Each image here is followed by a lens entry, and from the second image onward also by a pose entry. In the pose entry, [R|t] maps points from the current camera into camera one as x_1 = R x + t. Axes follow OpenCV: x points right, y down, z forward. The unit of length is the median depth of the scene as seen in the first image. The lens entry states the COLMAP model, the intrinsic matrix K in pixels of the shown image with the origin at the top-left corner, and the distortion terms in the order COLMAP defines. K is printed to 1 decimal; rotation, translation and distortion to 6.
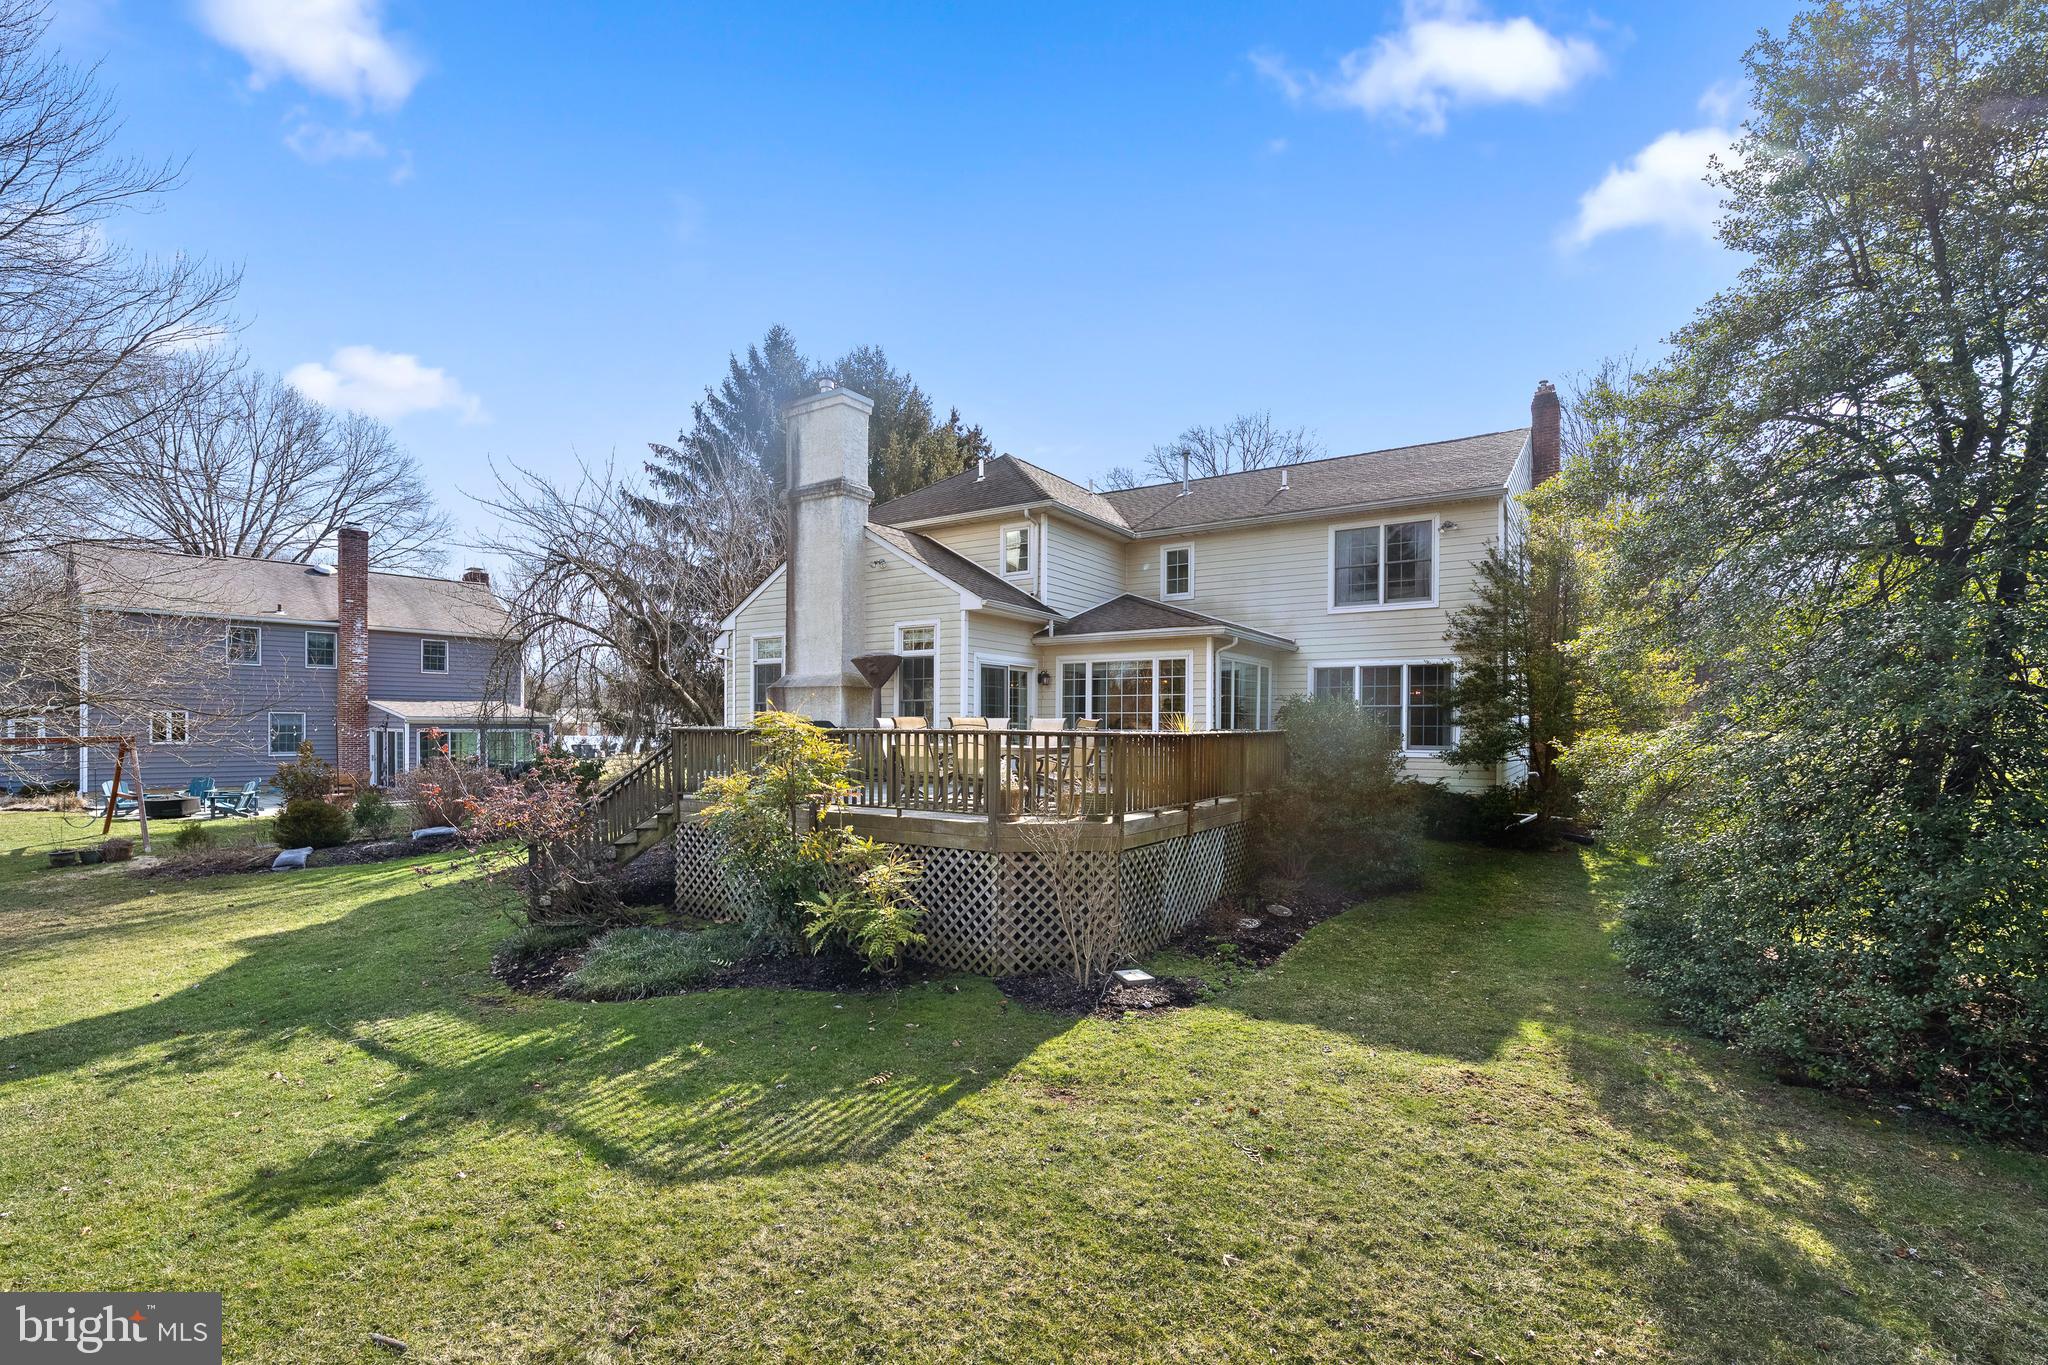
lens RADIAL K [[890.7, 0, 1029.1], [0, 890.7, 701.7], [0, 0, 1]] dist [0.002103, 0.000010]
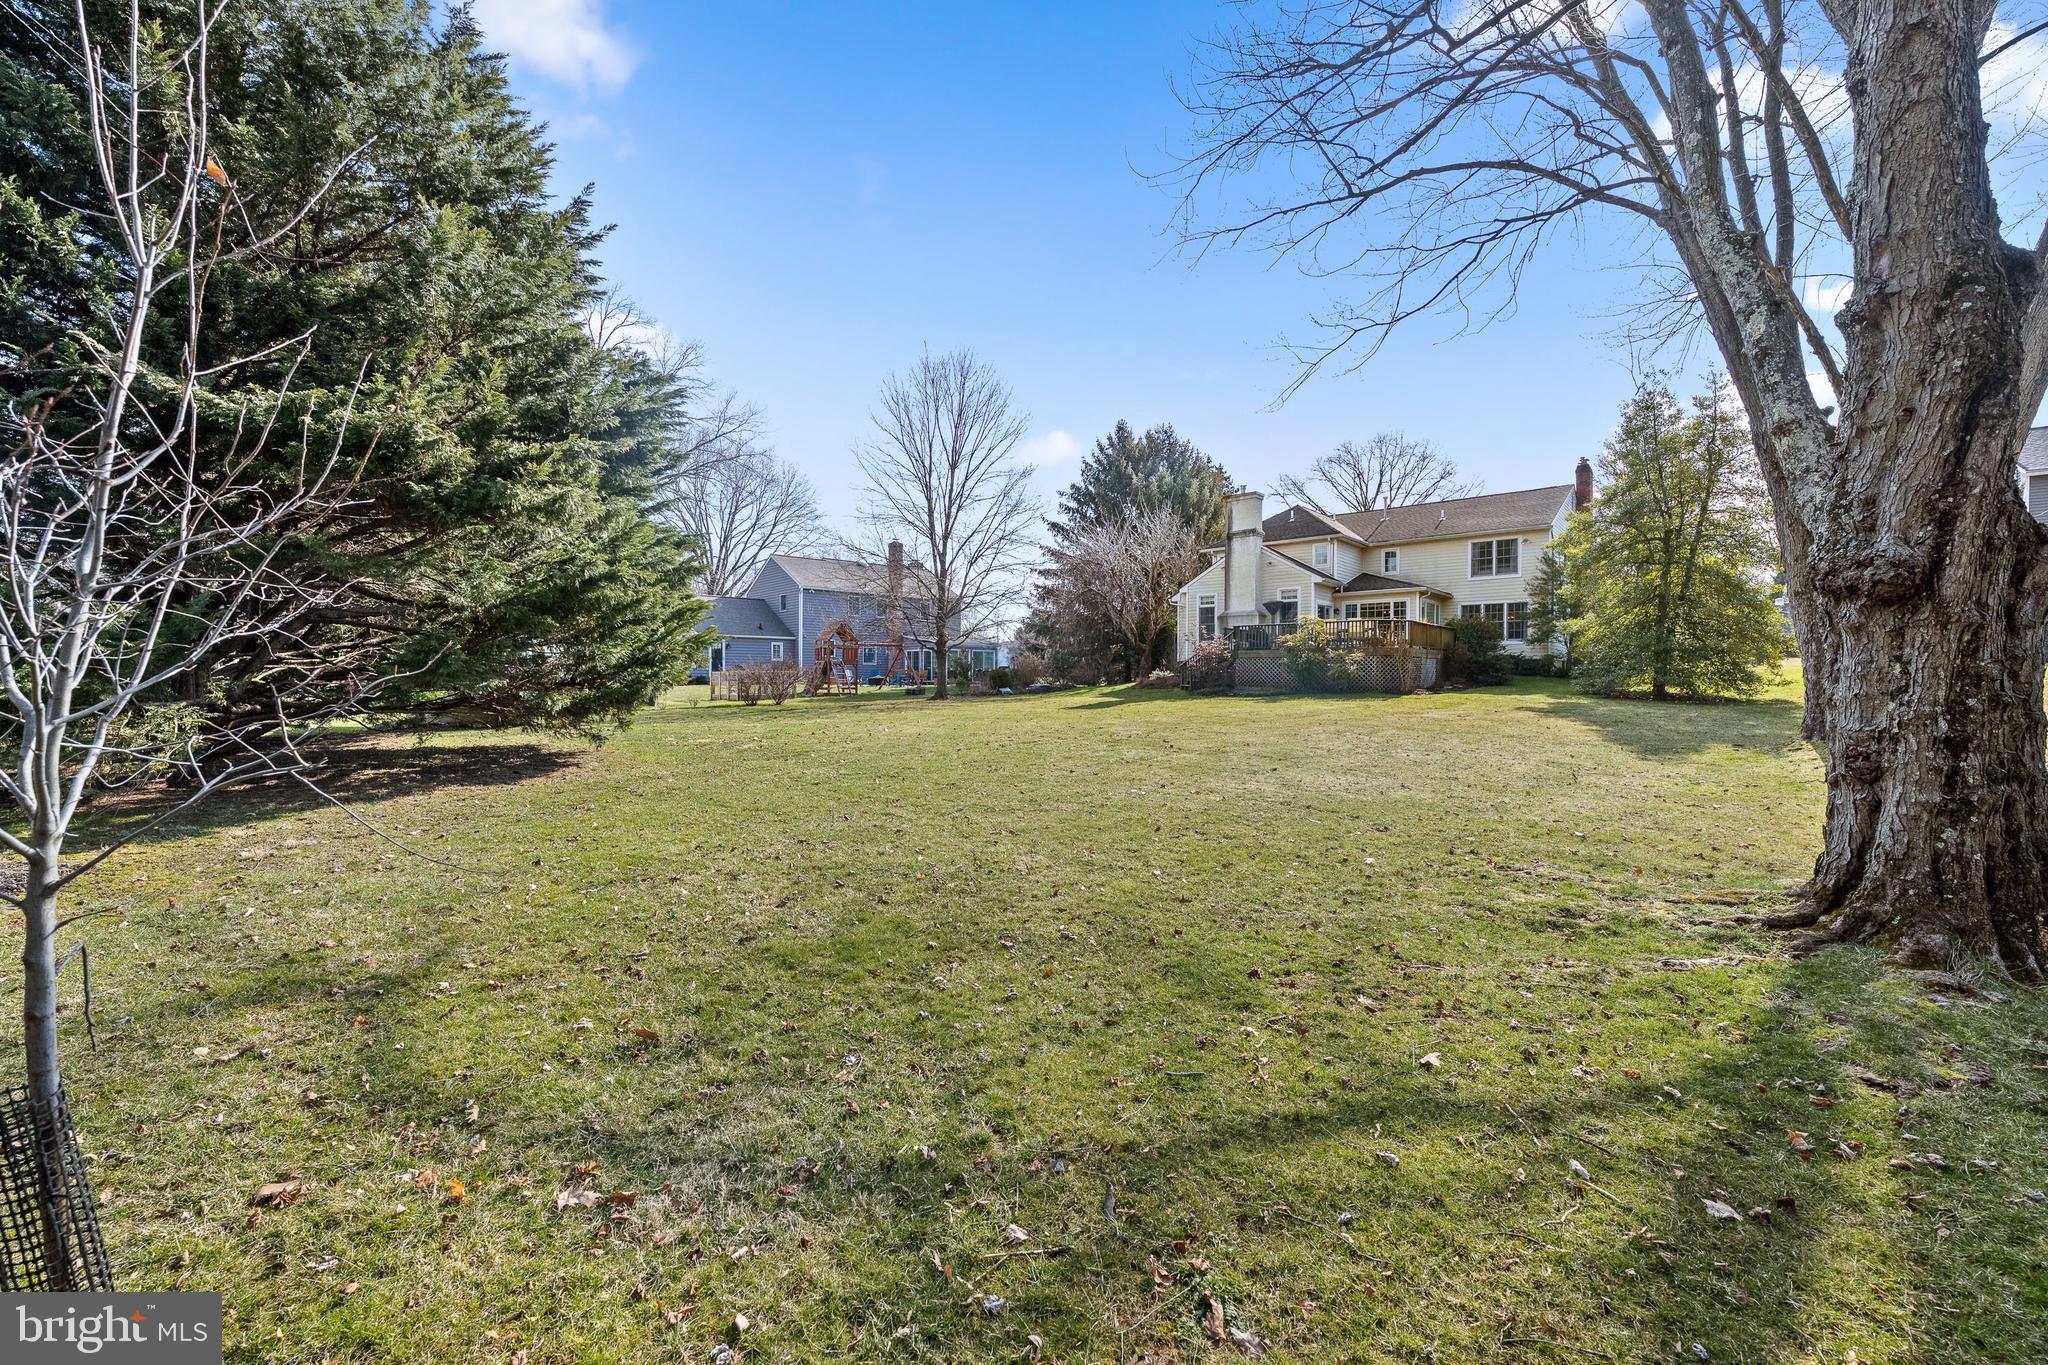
lens RADIAL K [[795.8, 0, 1016.3], [0, 795.8, 669.5], [0, 0, 1]] dist [-0.001122, -0.000007]
pose [[0.989633, -0.003027, -0.143584, -0.501626], [0.005746, 0.999812, 0.018523, 0.081317], [0.143501, -0.019156, 0.989465, -1.142605]]
